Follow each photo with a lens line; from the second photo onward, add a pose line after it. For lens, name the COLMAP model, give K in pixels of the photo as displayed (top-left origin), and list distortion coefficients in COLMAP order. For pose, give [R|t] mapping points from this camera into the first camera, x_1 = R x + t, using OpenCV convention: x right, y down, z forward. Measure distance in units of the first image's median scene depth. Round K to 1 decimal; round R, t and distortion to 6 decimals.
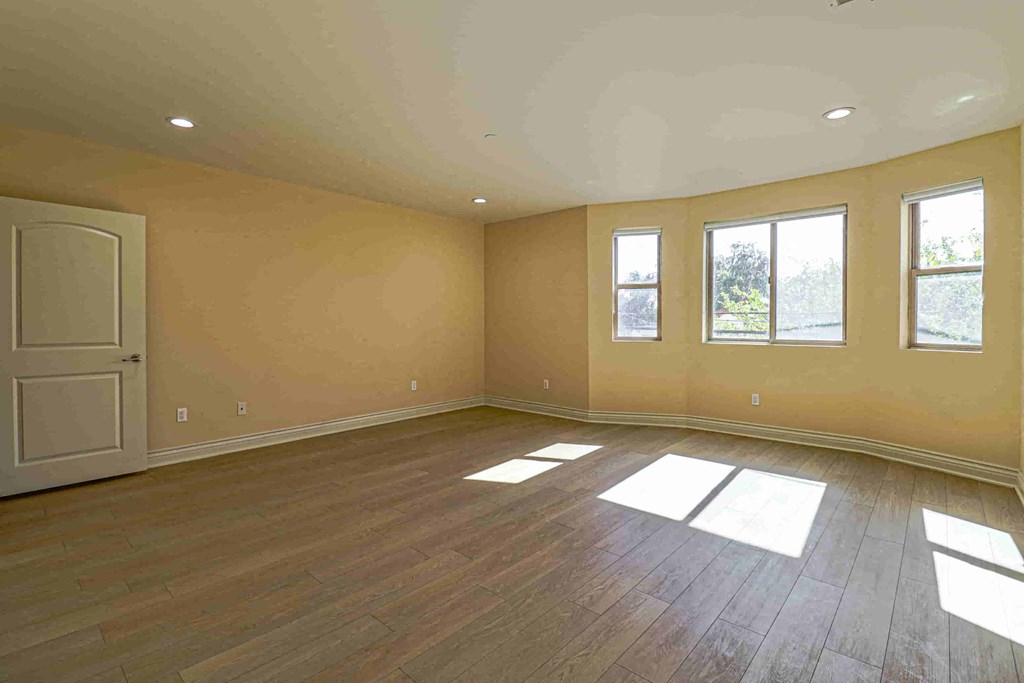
lens RADIAL K [[475.6, 0, 512.5], [0, 475.6, 326.9], [0, 0, 1]] dist [0.003341, -0.013577]
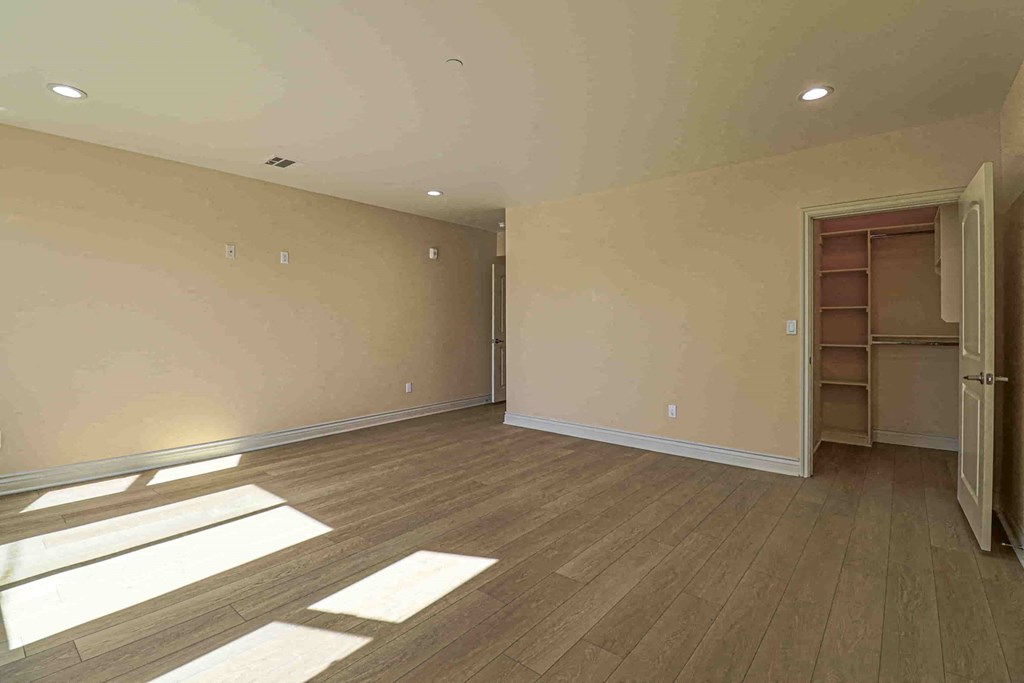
lens RADIAL K [[475.6, 0, 512.5], [0, 475.6, 326.9], [0, 0, 1]] dist [0.003341, -0.013577]
pose [[-0.998982, 0.000705, -0.045103, -0.110787], [-0.000083, 0.999847, 0.017469, -0.018612], [0.045109, 0.017455, -0.998830, 1.906881]]
